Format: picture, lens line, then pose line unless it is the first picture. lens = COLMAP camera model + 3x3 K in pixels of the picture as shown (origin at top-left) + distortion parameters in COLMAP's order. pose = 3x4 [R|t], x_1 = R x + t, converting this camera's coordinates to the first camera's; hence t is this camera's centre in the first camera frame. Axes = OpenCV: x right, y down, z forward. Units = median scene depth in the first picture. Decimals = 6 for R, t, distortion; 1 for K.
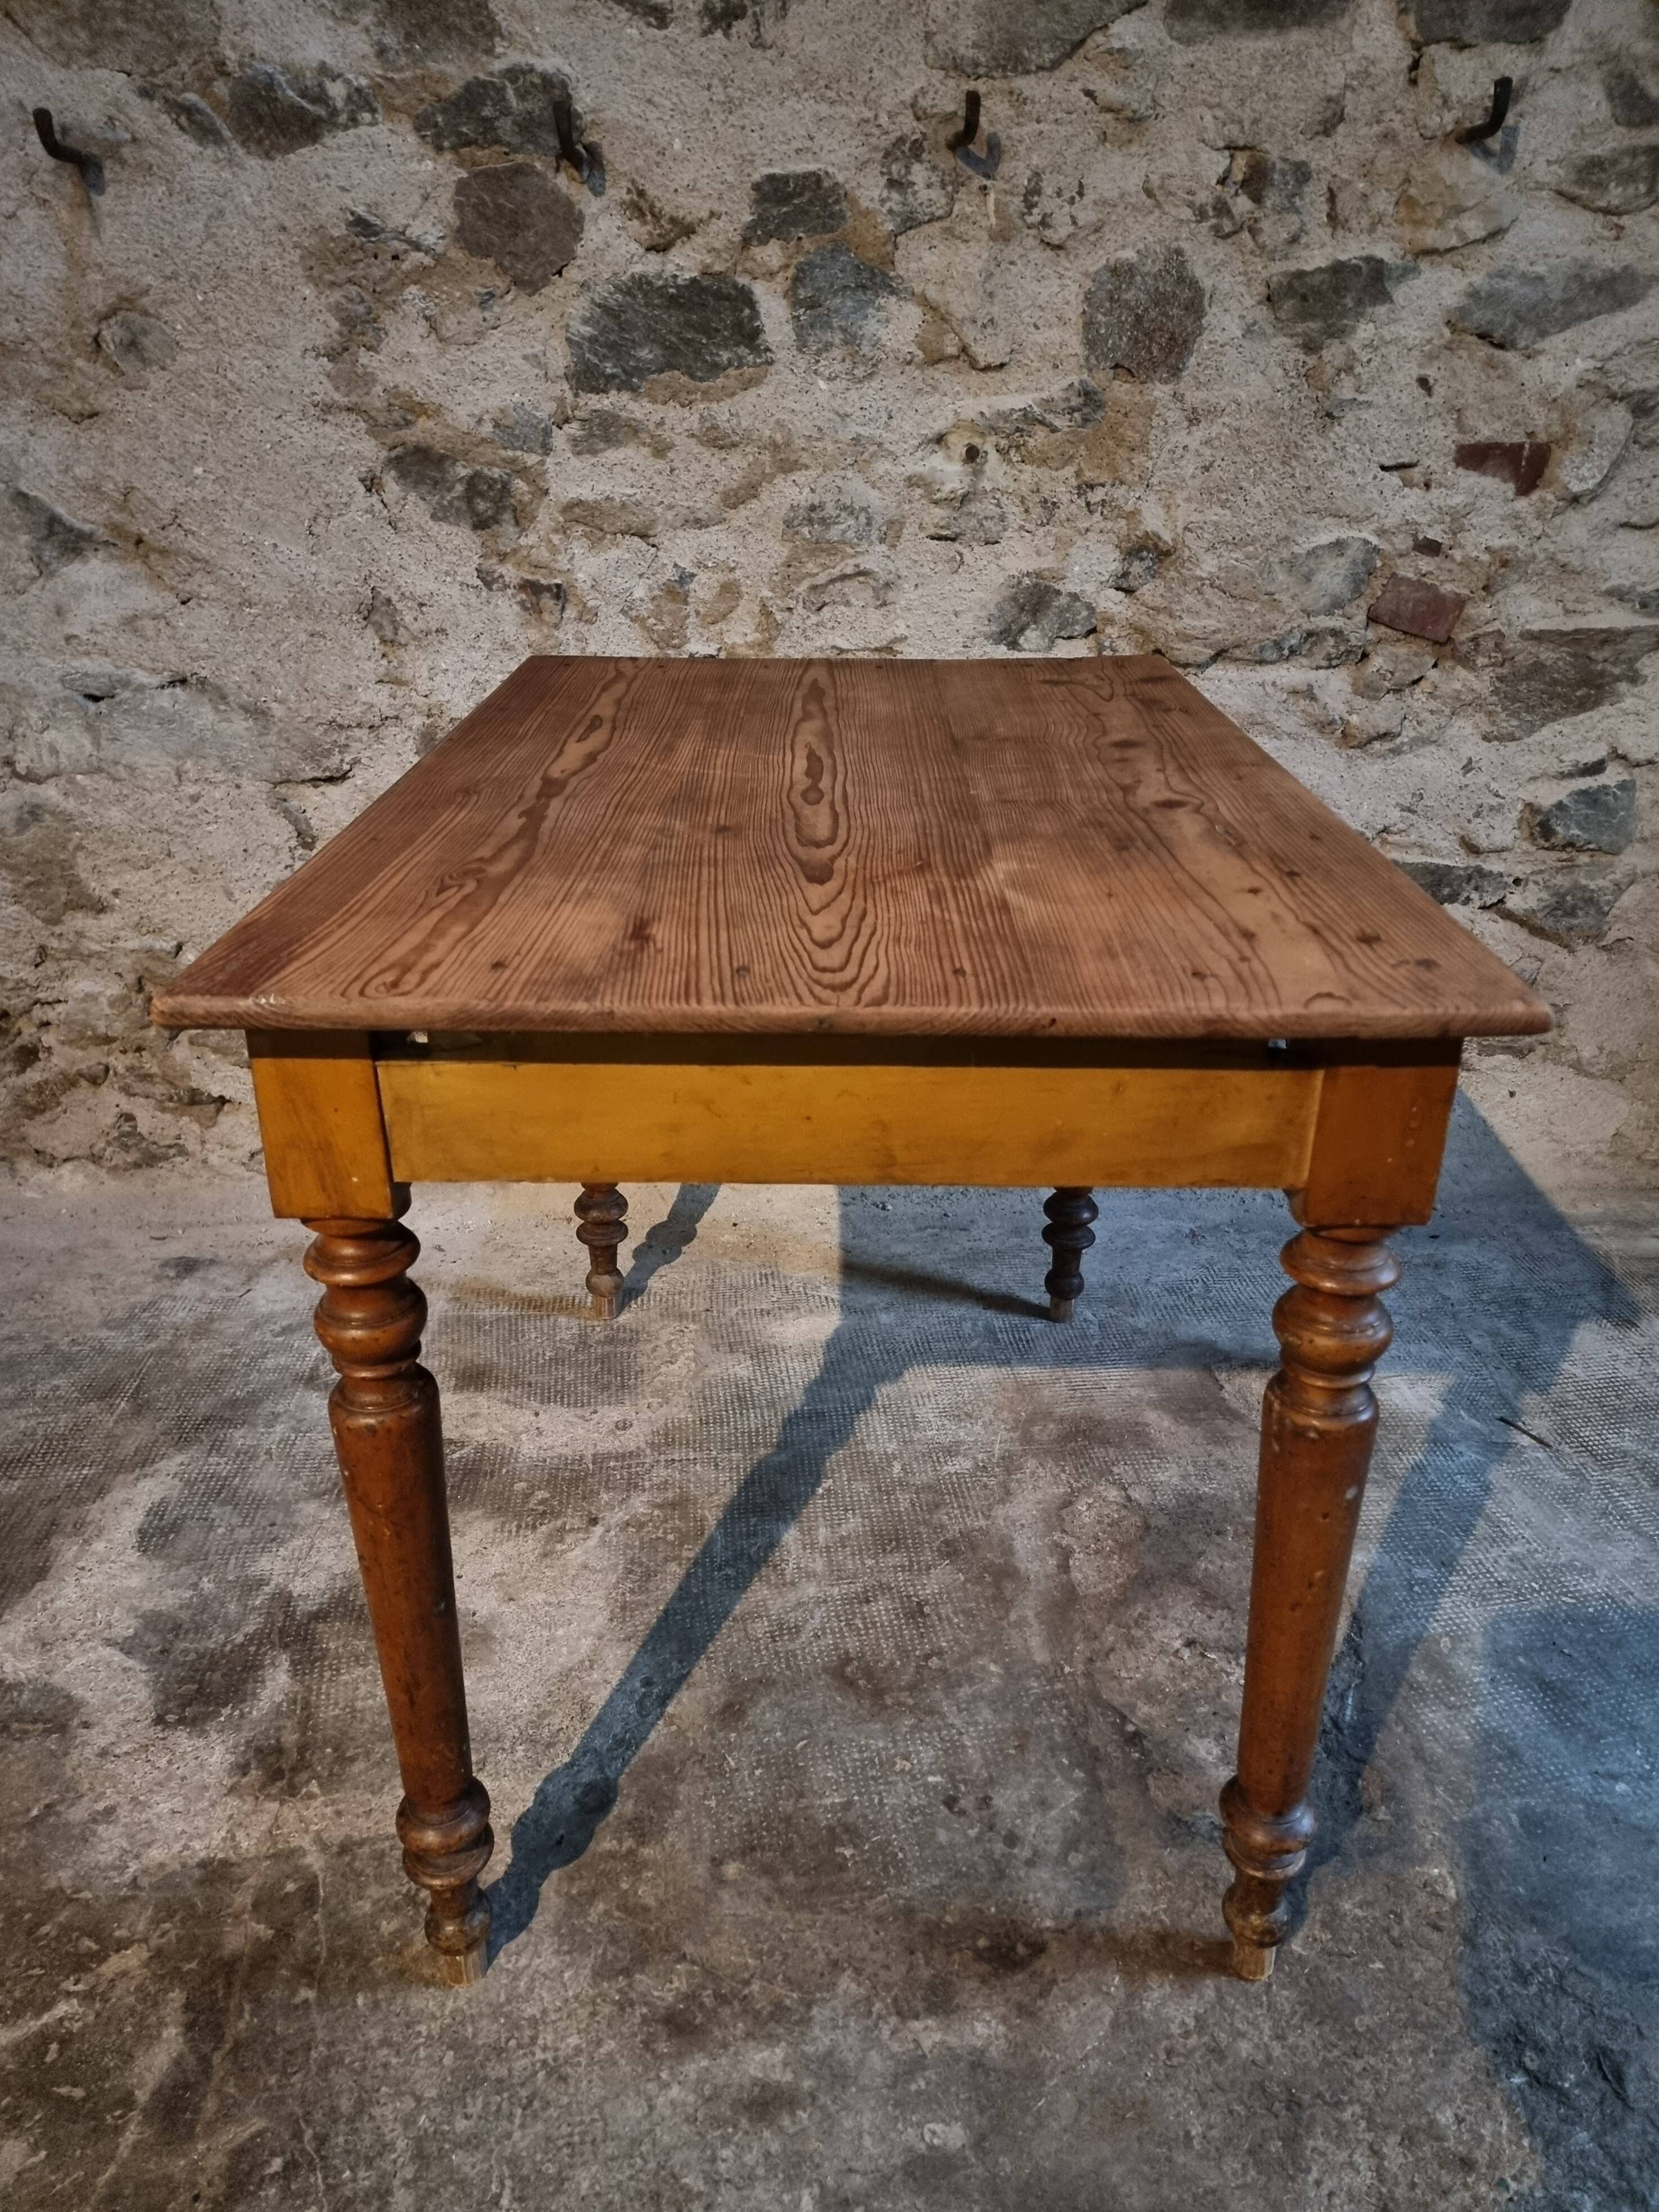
lens RADIAL K [[1557.6, 0, 812.2], [0, 1557.6, 1124.7], [0, 0, 1]] dist [0.076386, -0.059985]
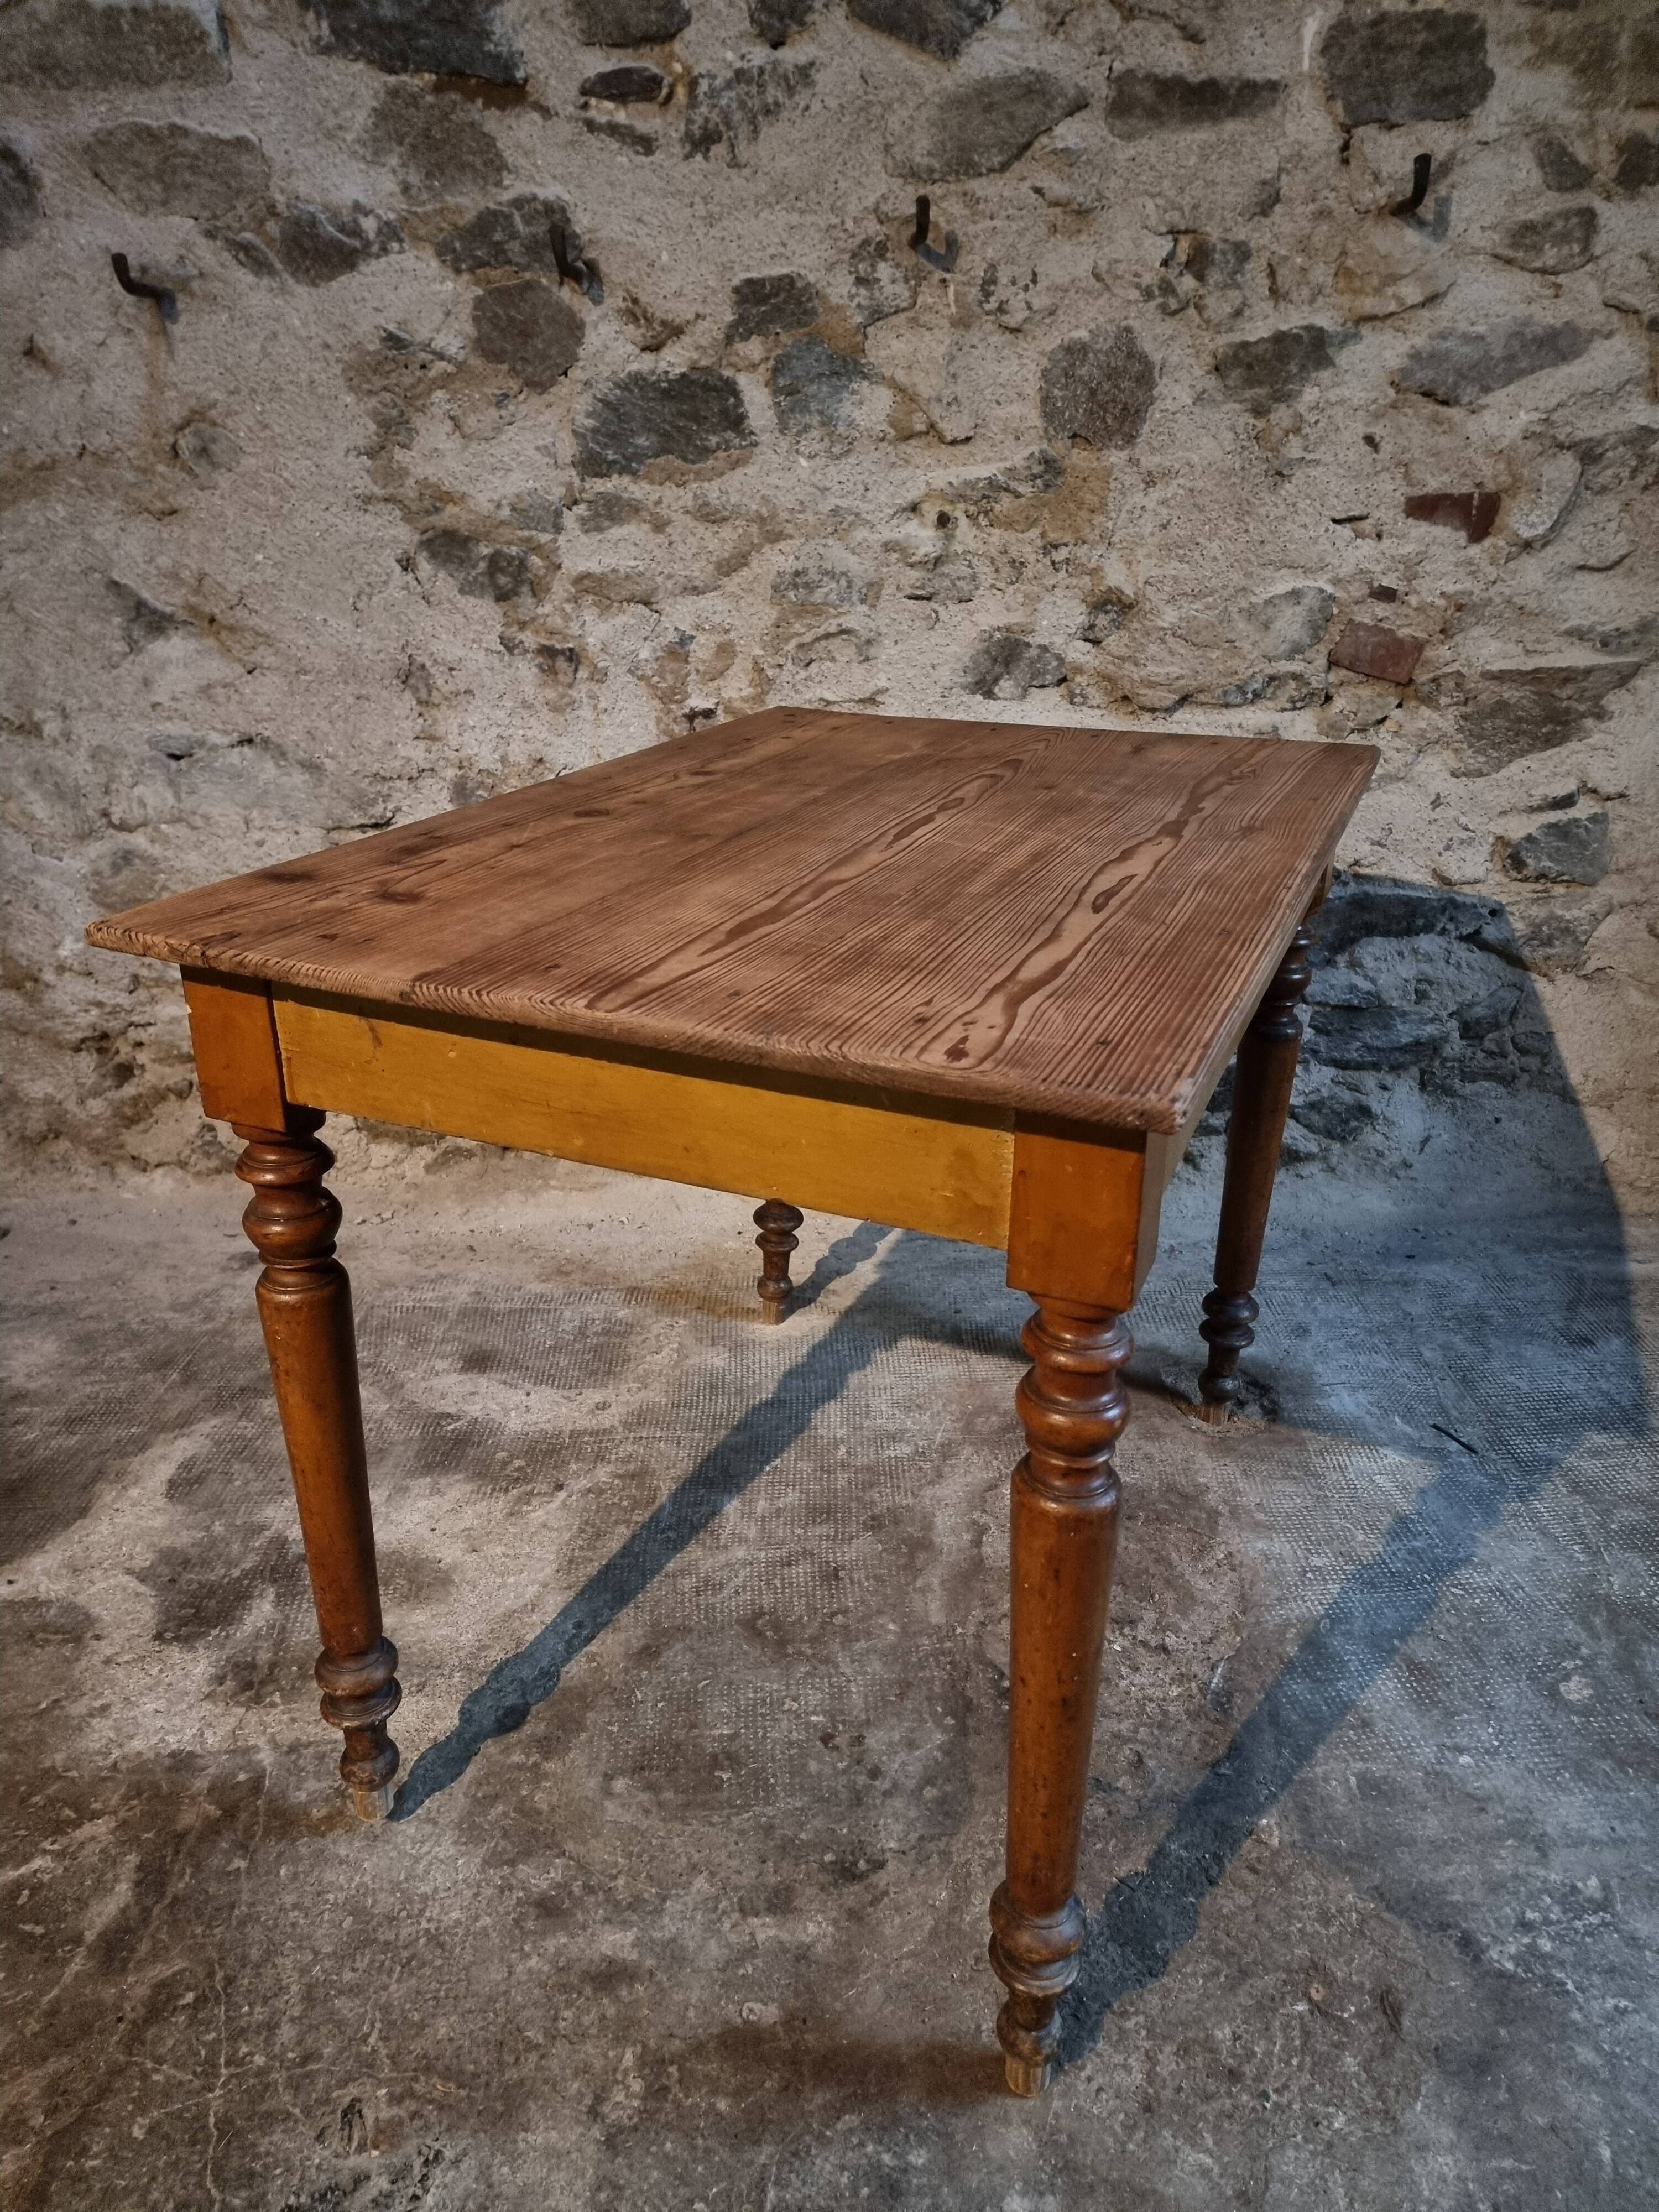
lens RADIAL K [[1535.1, 0, 806.0], [0, 1535.1, 1132.2], [0, 0, 1]] dist [0.078139, -0.066447]
pose [[0.993891, 0.011044, -0.109812, 0.132232], [-0.013841, 0.999598, -0.024739, 0.023825], [0.109494, 0.026107, 0.993645, -0.061873]]
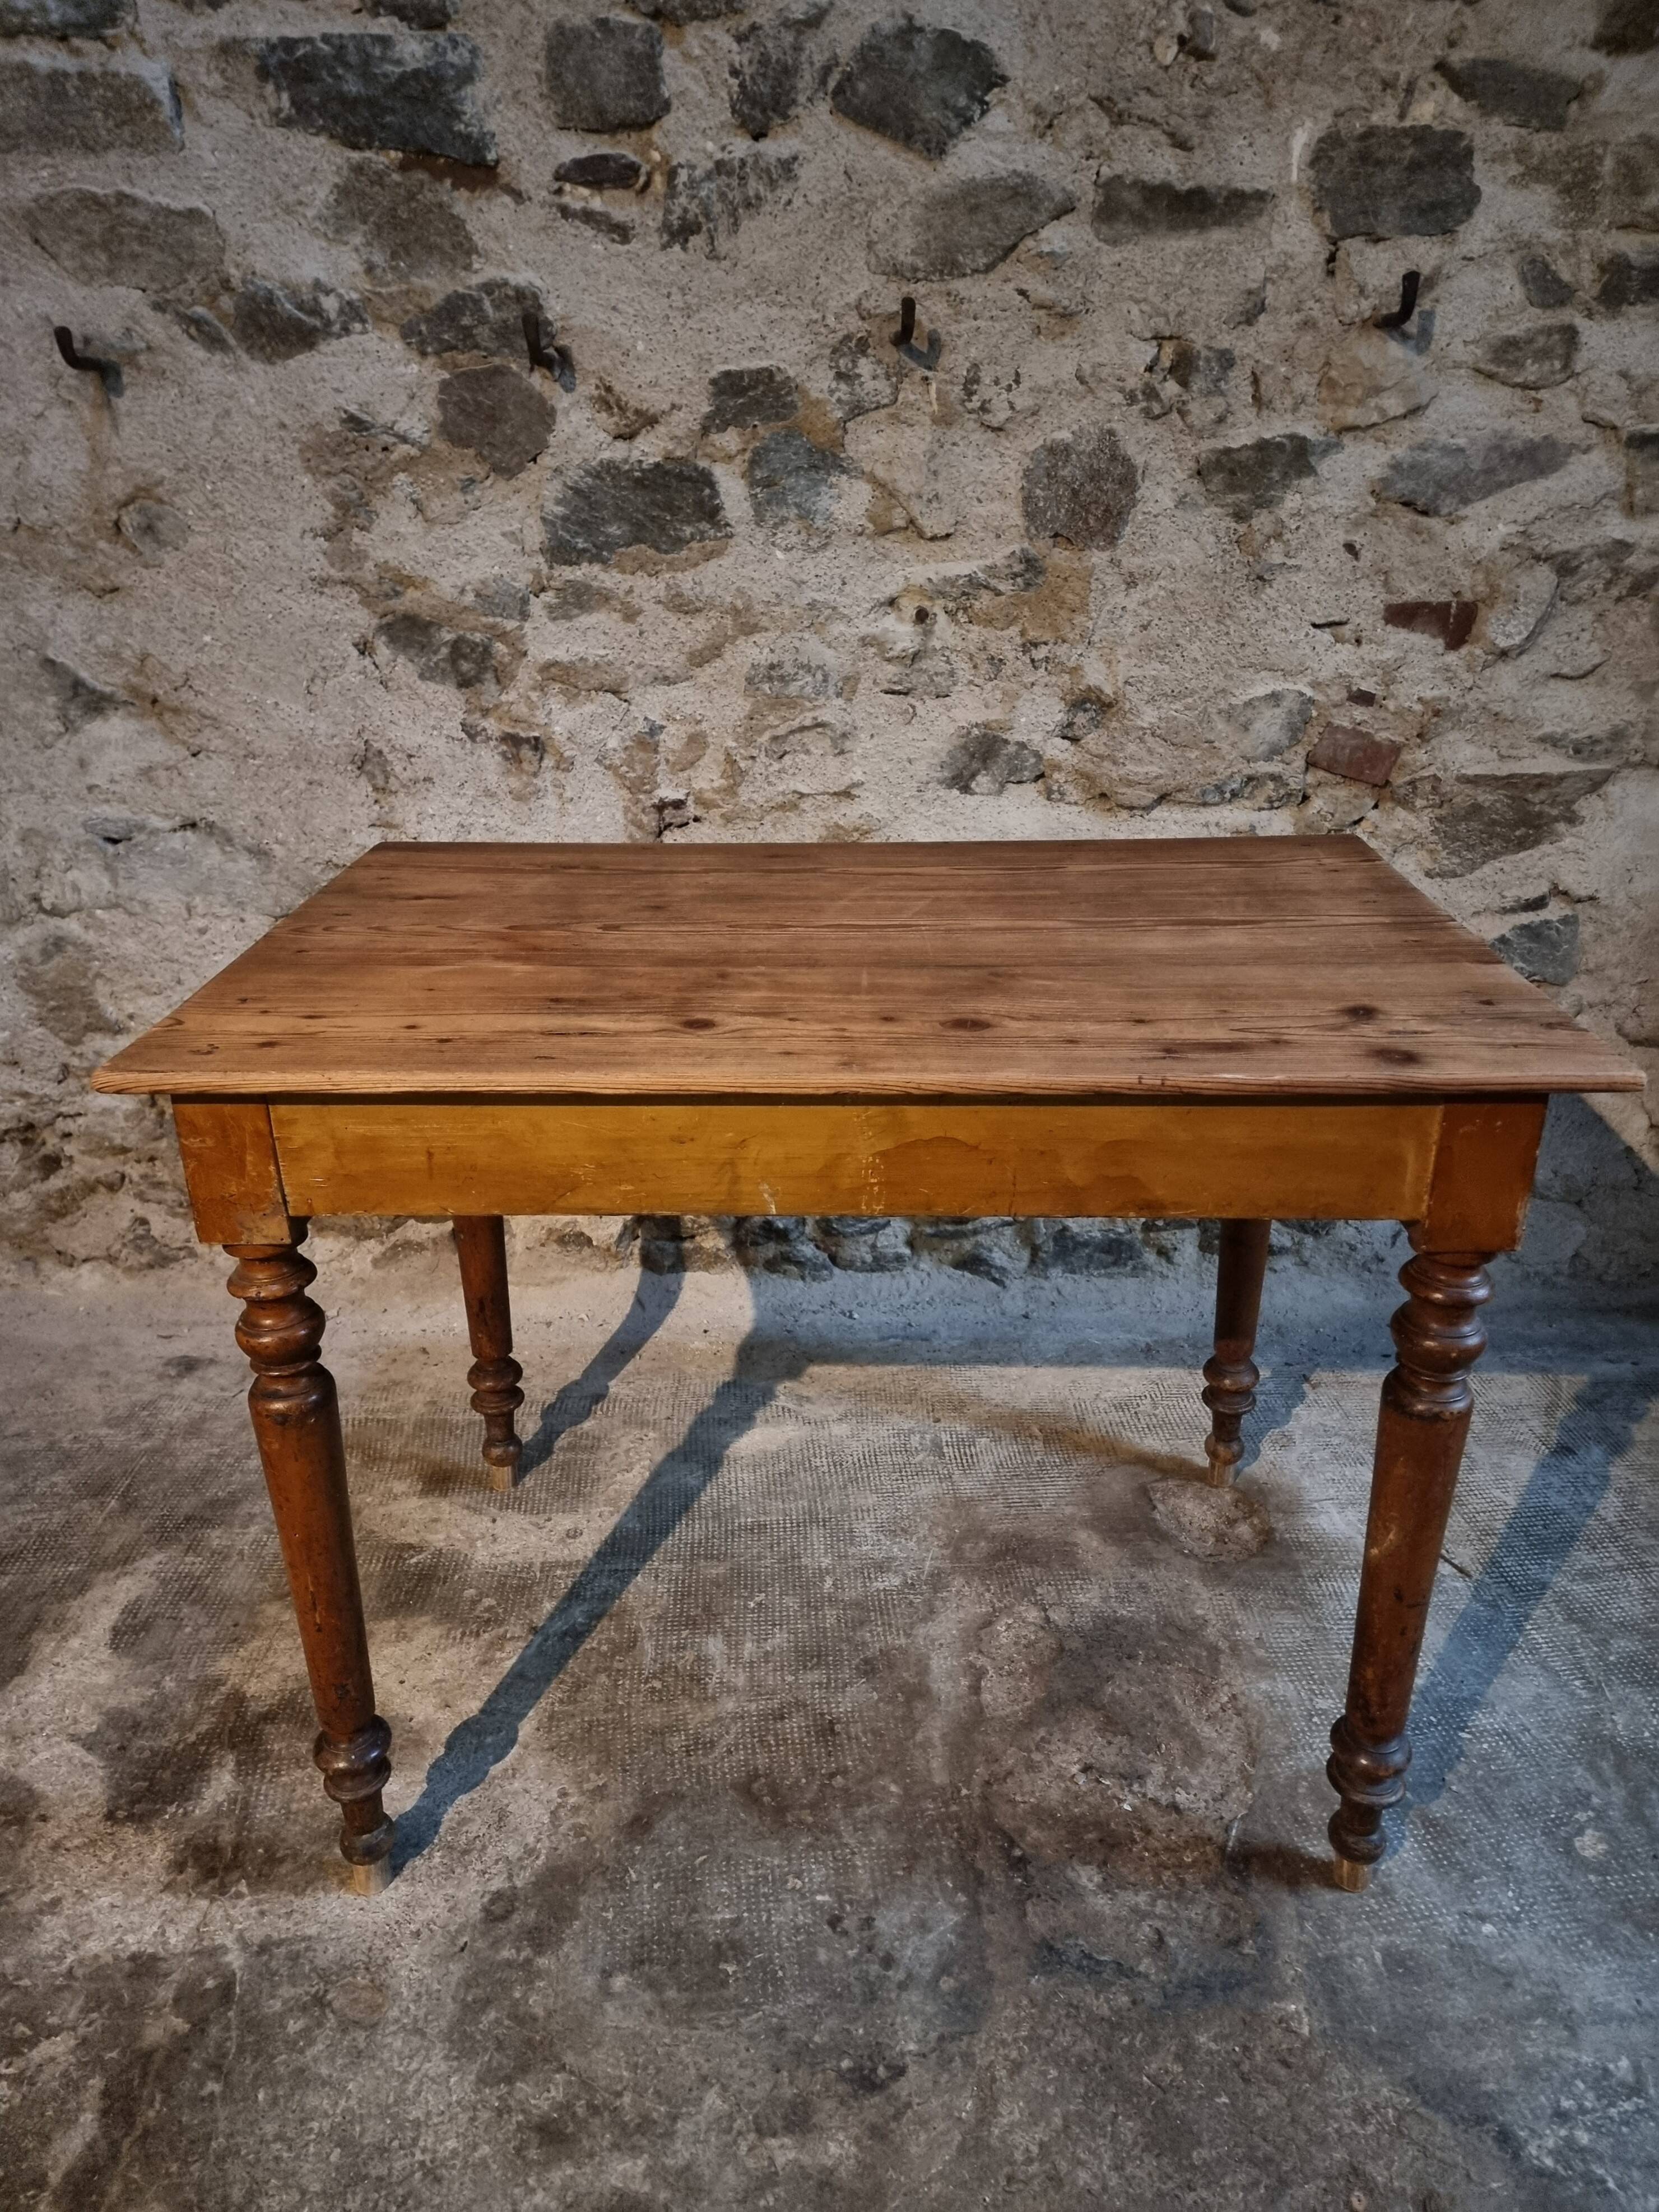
lens RADIAL K [[1552.4, 0, 806.5], [0, 1552.4, 1126.3], [0, 0, 1]] dist [0.077092, -0.065808]
pose [[0.998565, 0.009039, -0.052782, 0.084358], [-0.010882, 0.999337, -0.034743, -0.044468], [0.052433, 0.035267, 0.998002, -0.046669]]
